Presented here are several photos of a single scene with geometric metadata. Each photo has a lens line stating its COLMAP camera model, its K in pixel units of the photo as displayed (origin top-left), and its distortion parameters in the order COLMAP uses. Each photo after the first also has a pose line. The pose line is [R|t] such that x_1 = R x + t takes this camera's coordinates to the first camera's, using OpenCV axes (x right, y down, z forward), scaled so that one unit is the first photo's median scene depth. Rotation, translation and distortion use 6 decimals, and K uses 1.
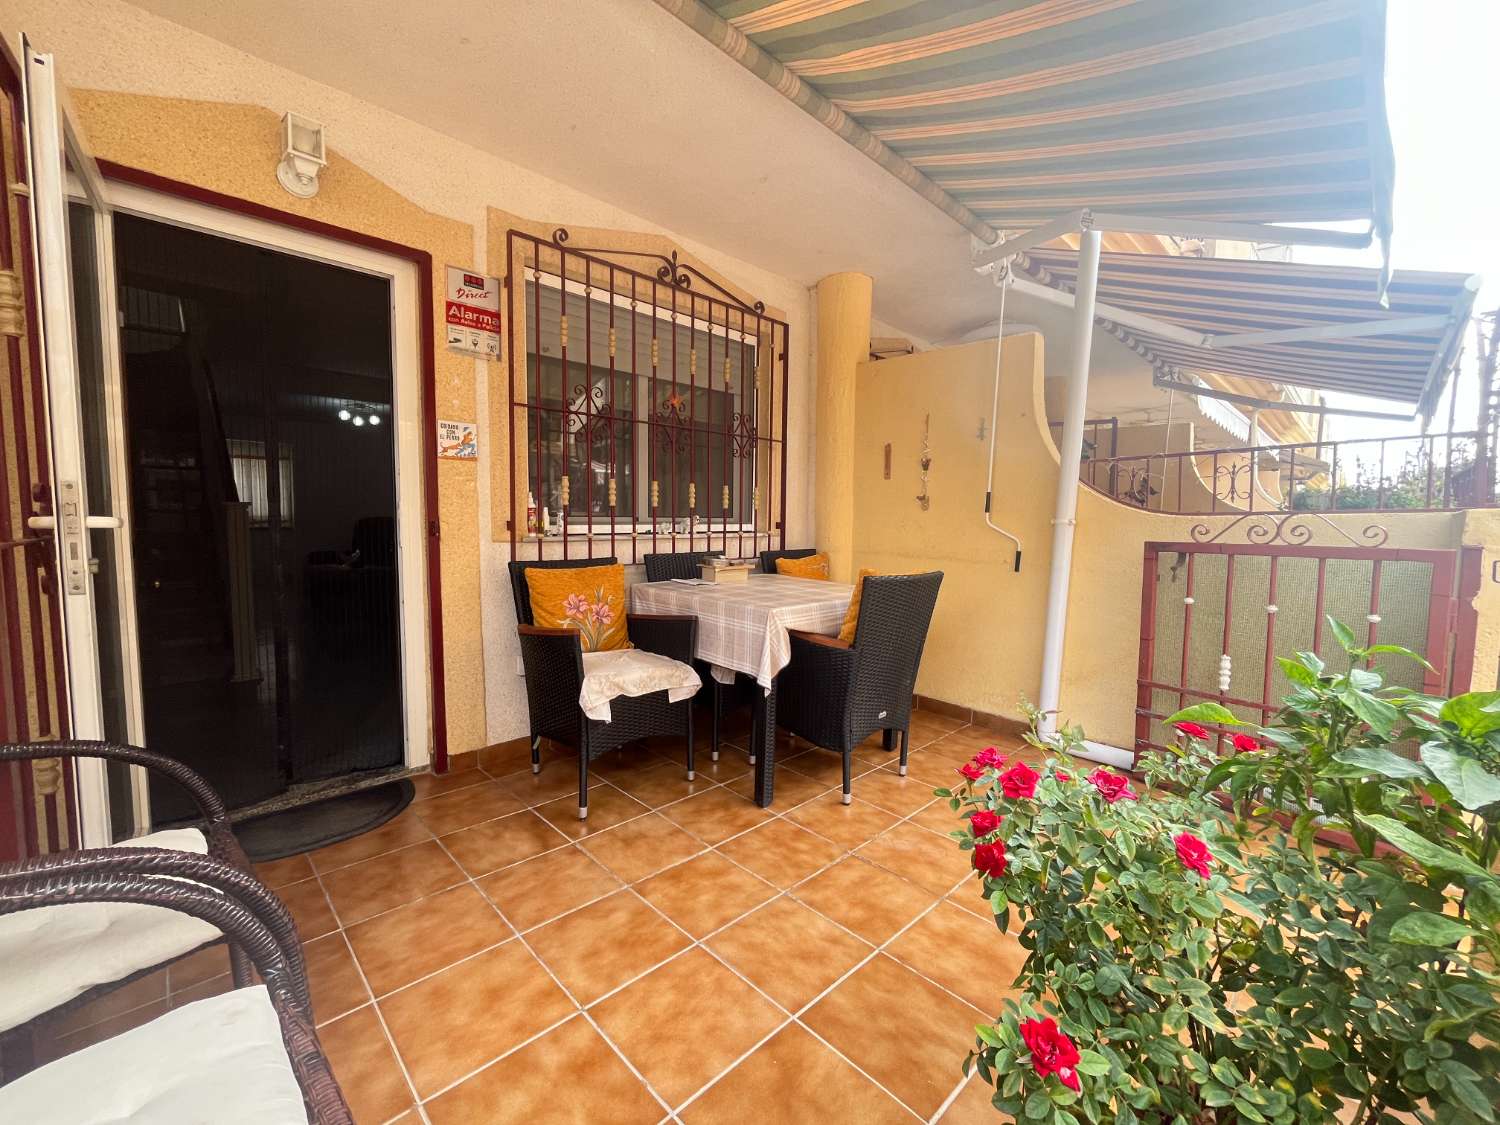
lens RADIAL K [[612.3, 0, 741.8], [0, 612.3, 560.4], [0, 0, 1]] dist [-0.002965, 0.000182]
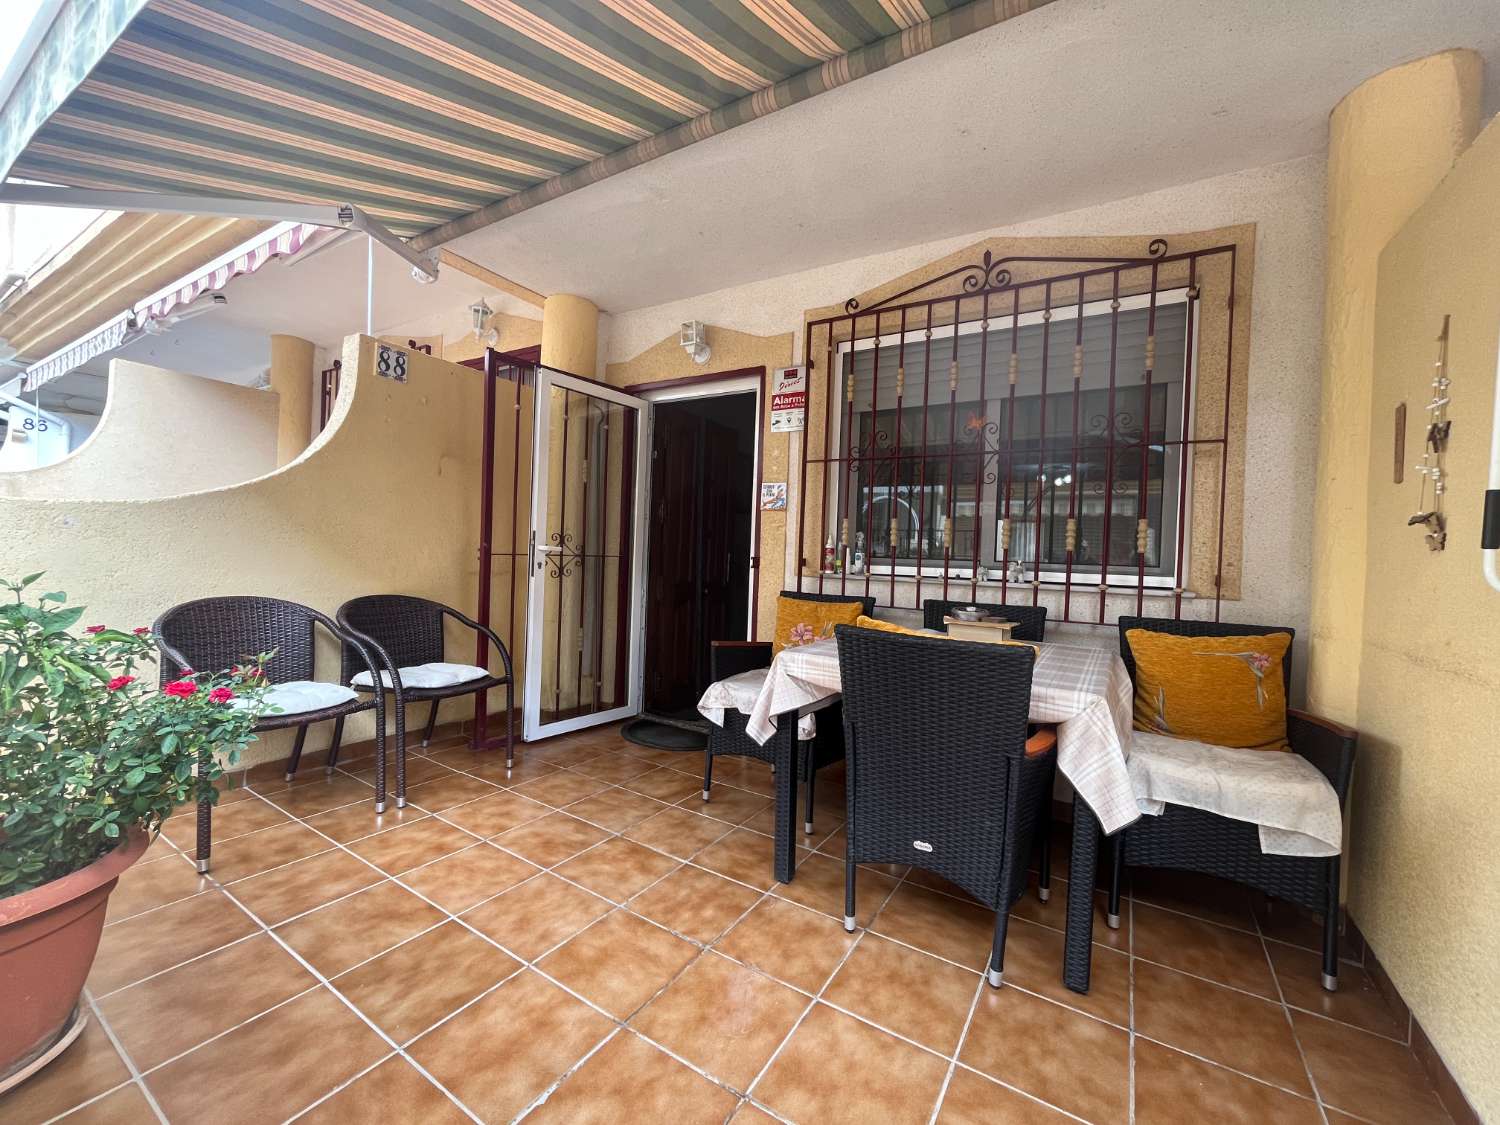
lens RADIAL K [[612.3, 0, 754.4], [0, 612.3, 560.8], [0, 0, 1]] dist [-0.002965, 0.000182]
pose [[0.248524, 0.006589, -0.968603, 0.794696], [-0.105039, 0.994263, -0.020187, -0.026825], [0.962914, 0.106758, 0.247790, 0.640269]]
